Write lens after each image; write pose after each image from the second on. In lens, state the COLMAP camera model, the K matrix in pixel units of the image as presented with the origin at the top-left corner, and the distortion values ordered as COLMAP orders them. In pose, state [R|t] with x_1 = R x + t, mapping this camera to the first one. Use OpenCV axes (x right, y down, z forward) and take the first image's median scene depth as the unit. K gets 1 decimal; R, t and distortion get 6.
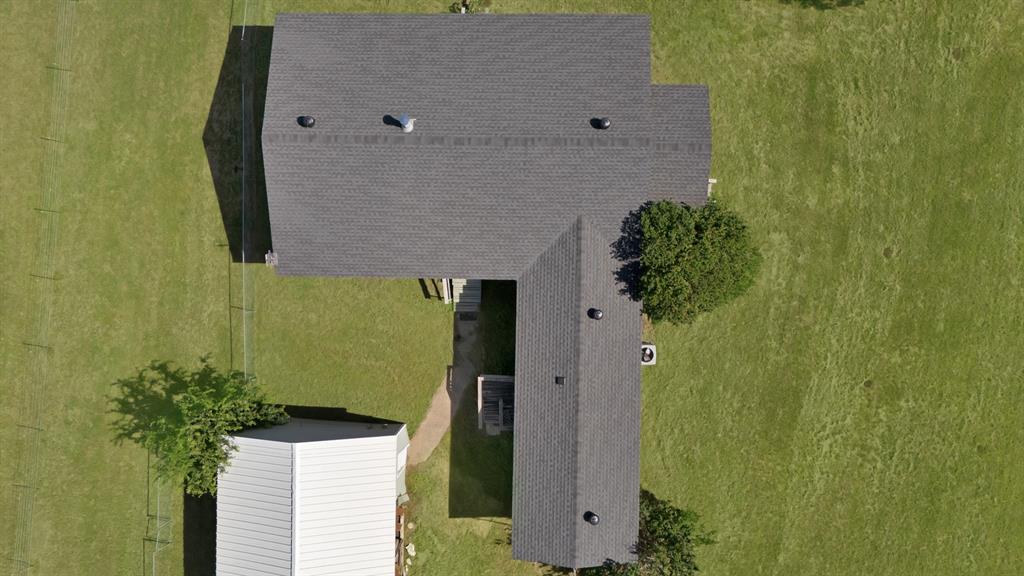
lens RADIAL K [[765.0, 0, 516.0], [0, 765.0, 290.9], [0, 0, 1]] dist [0.095828, -0.112296]
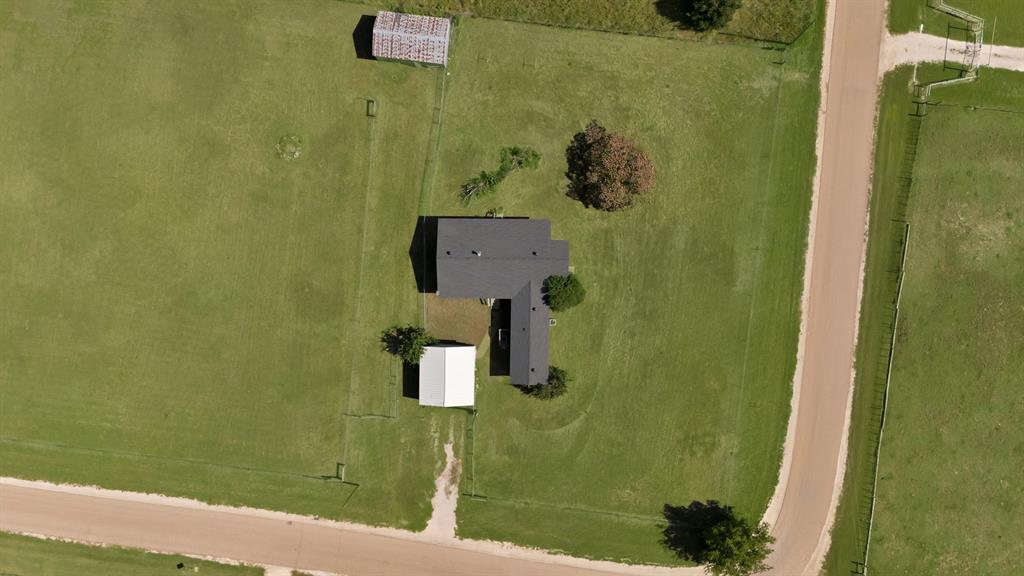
lens RADIAL K [[765.0, 0, 516.0], [0, 765.0, 290.9], [0, 0, 1]] dist [0.095828, -0.112296]
pose [[0.999964, -0.001788, -0.008244, 0.044477], [0.001785, 0.999998, -0.000429, -0.042844], [0.008245, 0.000415, 0.999966, -2.074157]]
